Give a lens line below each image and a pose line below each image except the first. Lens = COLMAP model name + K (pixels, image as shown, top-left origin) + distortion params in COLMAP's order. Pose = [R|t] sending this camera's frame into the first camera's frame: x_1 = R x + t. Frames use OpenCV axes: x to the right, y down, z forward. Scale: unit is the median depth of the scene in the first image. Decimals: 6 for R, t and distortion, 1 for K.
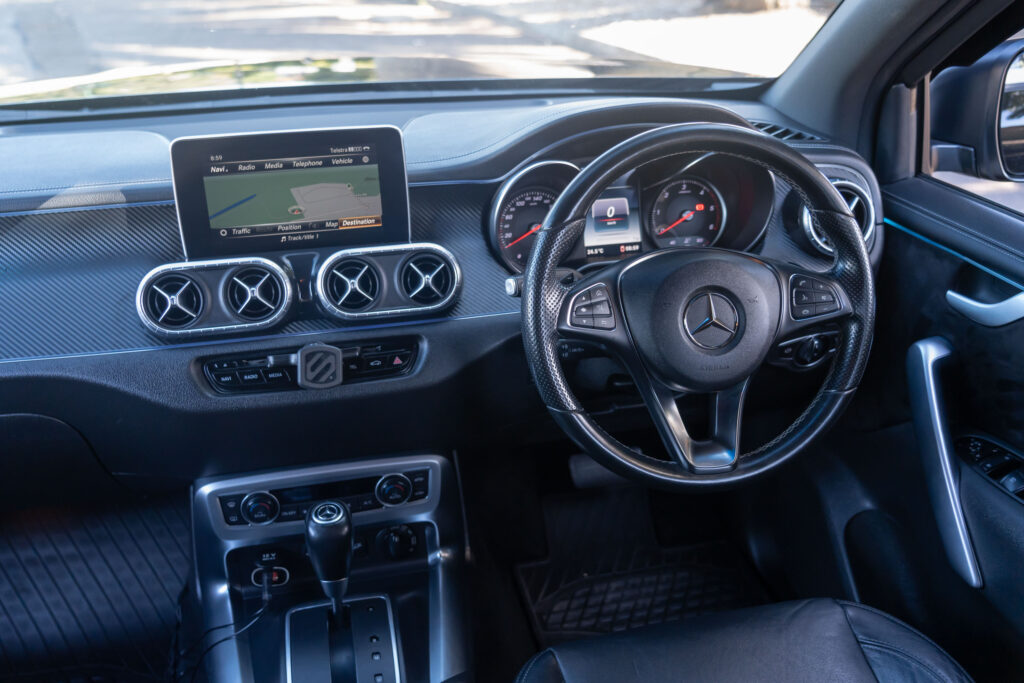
lens RADIAL K [[930.4, 0, 512.0], [0, 930.4, 341.5], [0, 0, 1]] dist [-0.007757, -0.004123]
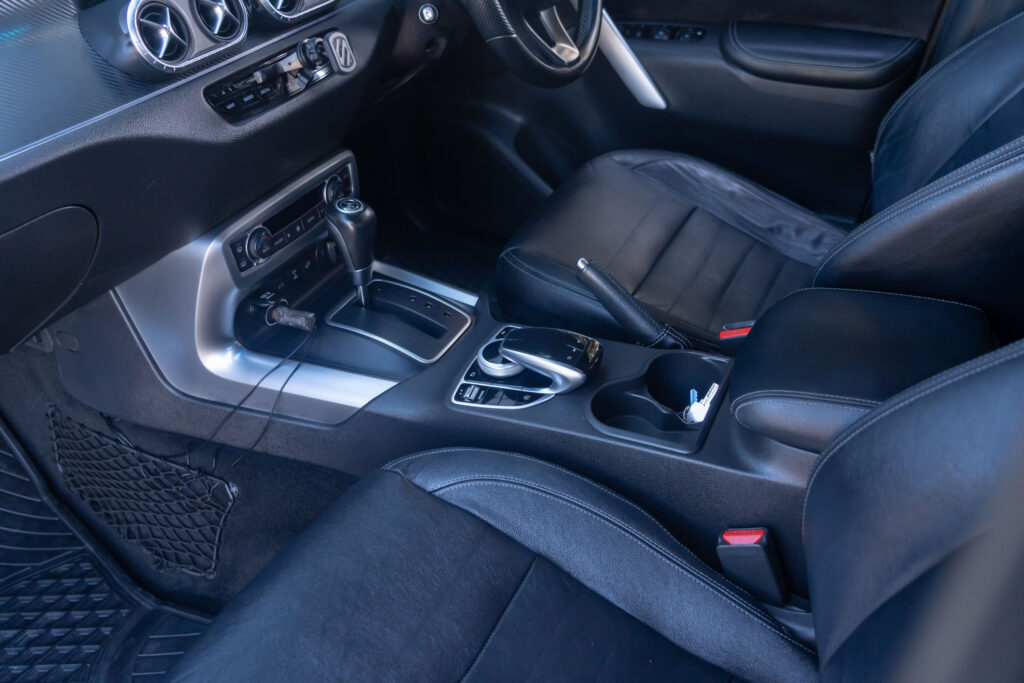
lens RADIAL K [[949.9, 0, 509.7], [0, 949.9, 350.8], [0, 0, 1]] dist [0.028731, 0.005681]
pose [[0.632790, -0.442137, 0.635682, -0.843257], [0.330770, 0.896627, 0.294367, 0.070310], [-0.700120, 0.023992, 0.713622, 0.094170]]
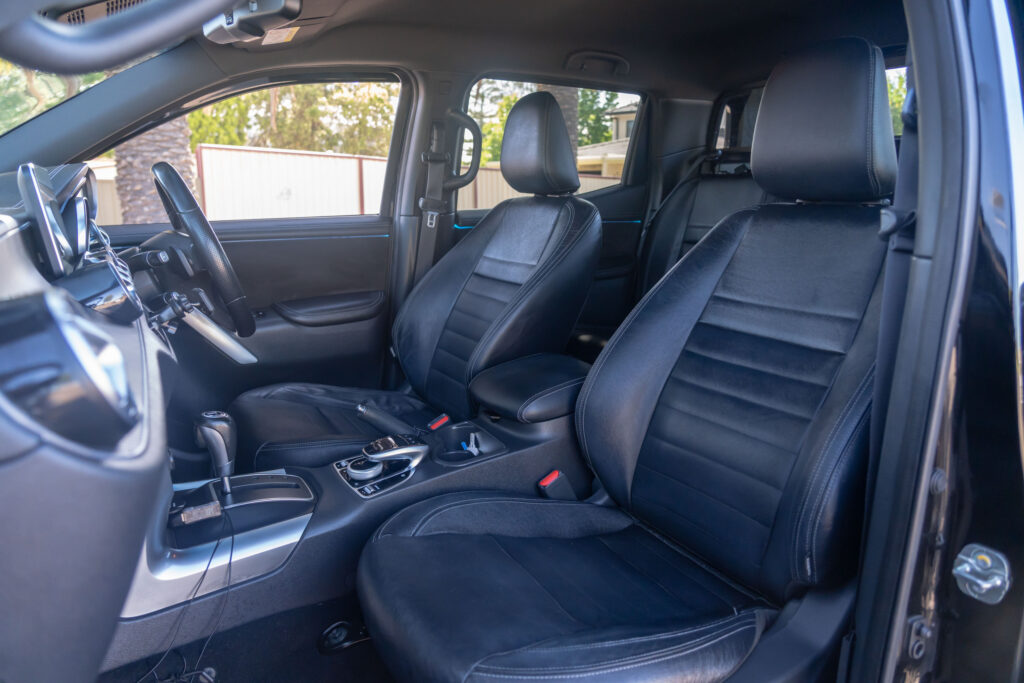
lens RADIAL K [[686.6, 0, 512.0], [0, 686.6, 341.5], [0, 0, 1]] dist [-0.016534, 0.002536]
pose [[-0.273015, -0.203482, 0.940243, -1.245329], [0.430488, 0.848214, 0.308565, -0.032129], [-0.860315, 0.489007, -0.143979, 0.659313]]
